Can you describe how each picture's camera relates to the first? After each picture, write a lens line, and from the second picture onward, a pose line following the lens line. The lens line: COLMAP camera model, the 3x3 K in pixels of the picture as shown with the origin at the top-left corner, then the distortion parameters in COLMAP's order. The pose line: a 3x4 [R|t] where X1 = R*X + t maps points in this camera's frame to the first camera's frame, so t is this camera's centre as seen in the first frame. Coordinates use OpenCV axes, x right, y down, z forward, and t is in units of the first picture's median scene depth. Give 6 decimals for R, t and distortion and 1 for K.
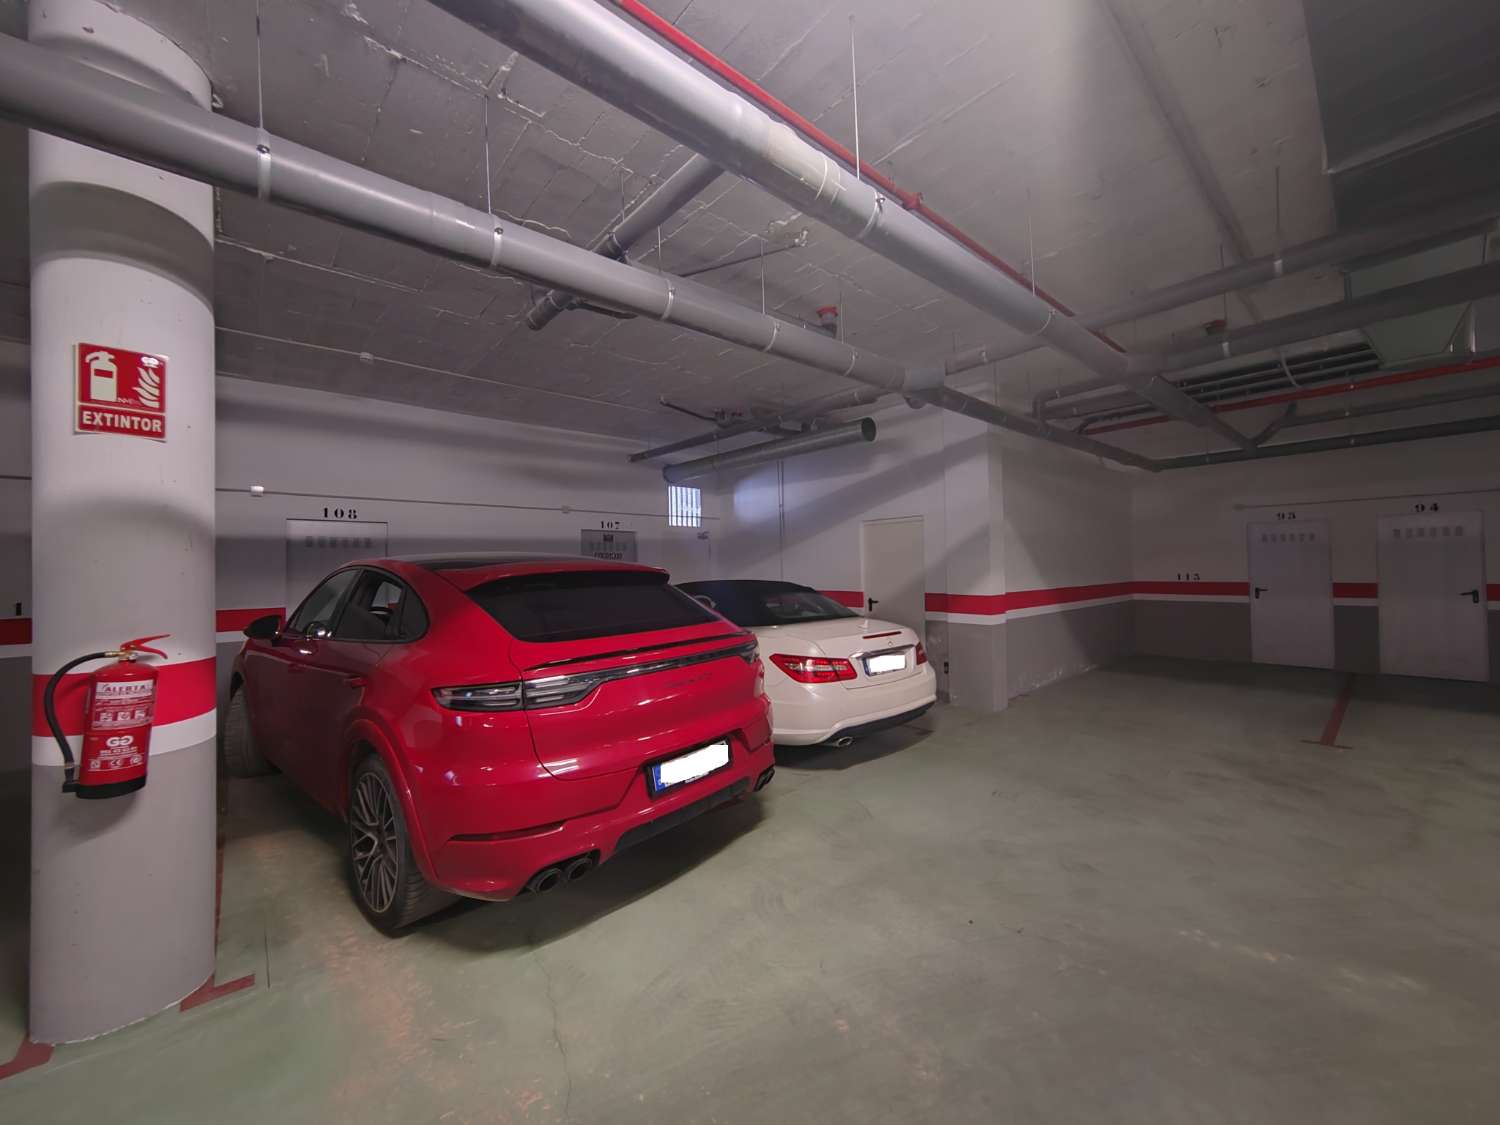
lens RADIAL K [[572.5, 0, 753.9], [0, 572.5, 560.1], [0, 0, 1]] dist [0.003235, 0.000542]
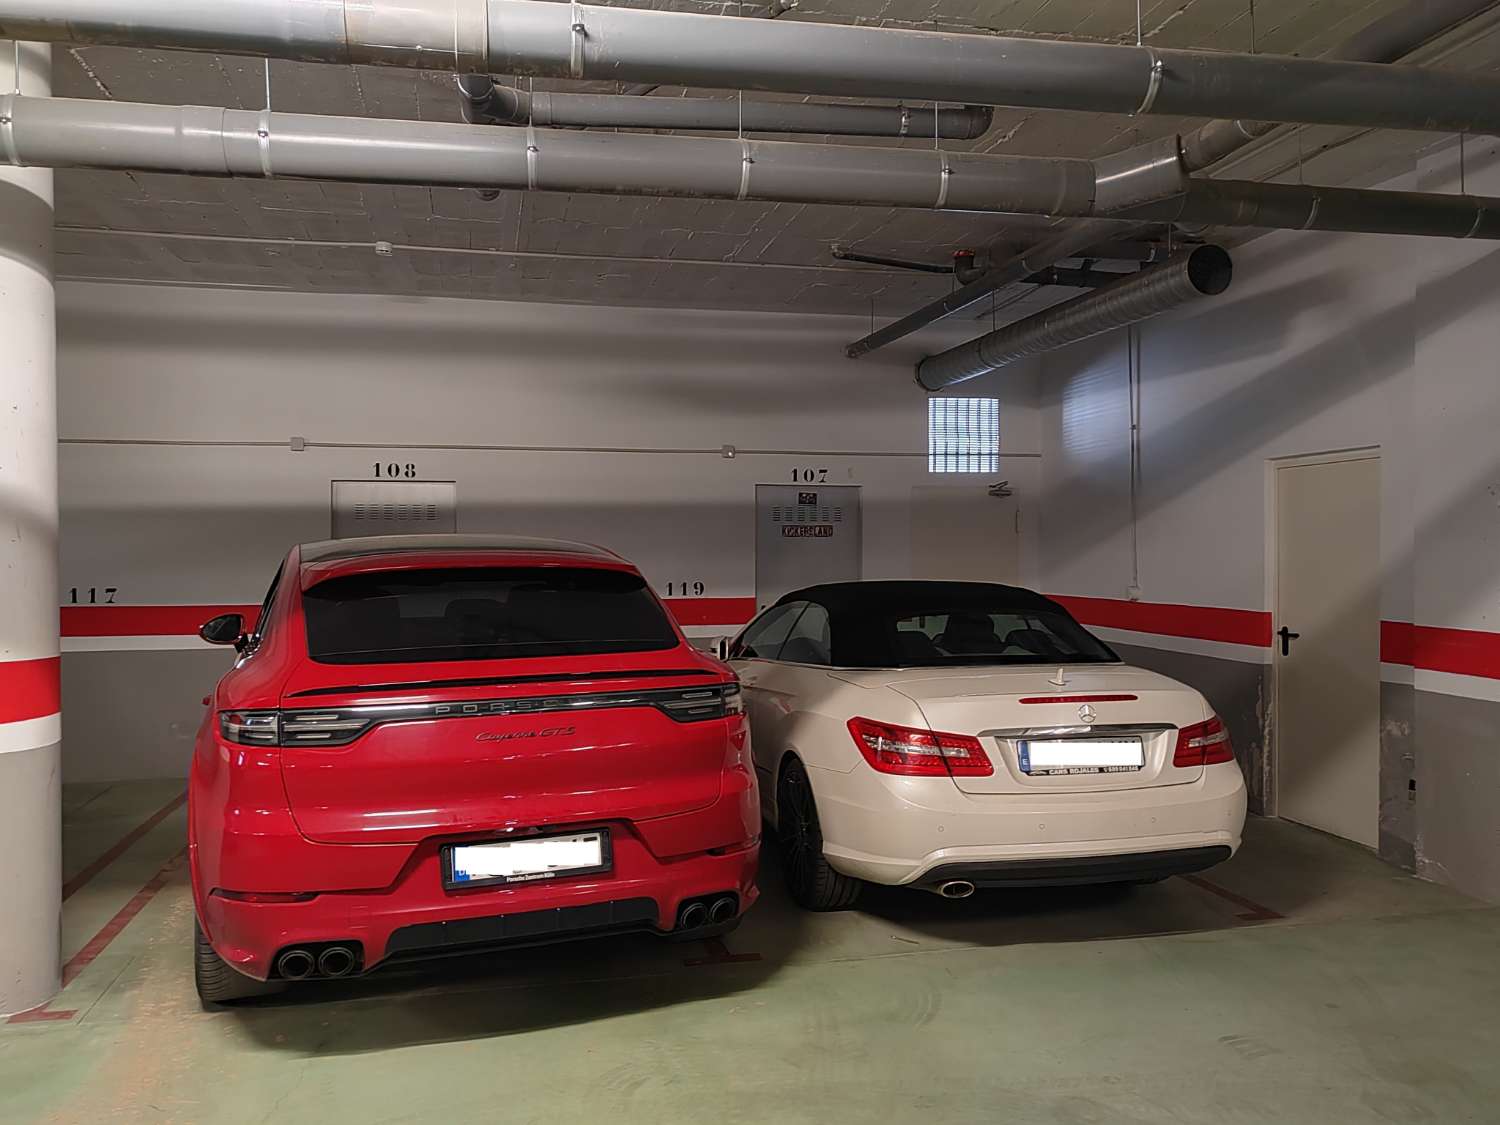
lens RADIAL K [[1174.5, 0, 750.0], [0, 1174.5, 562.5], [0, 0, 1]] dist [0.019421, -0.007439]
pose [[0.877349, 0.017278, -0.479542, 0.331943], [-0.002914, 0.999525, 0.030680, -0.015367], [0.479844, -0.025520, 0.876982, -0.037270]]
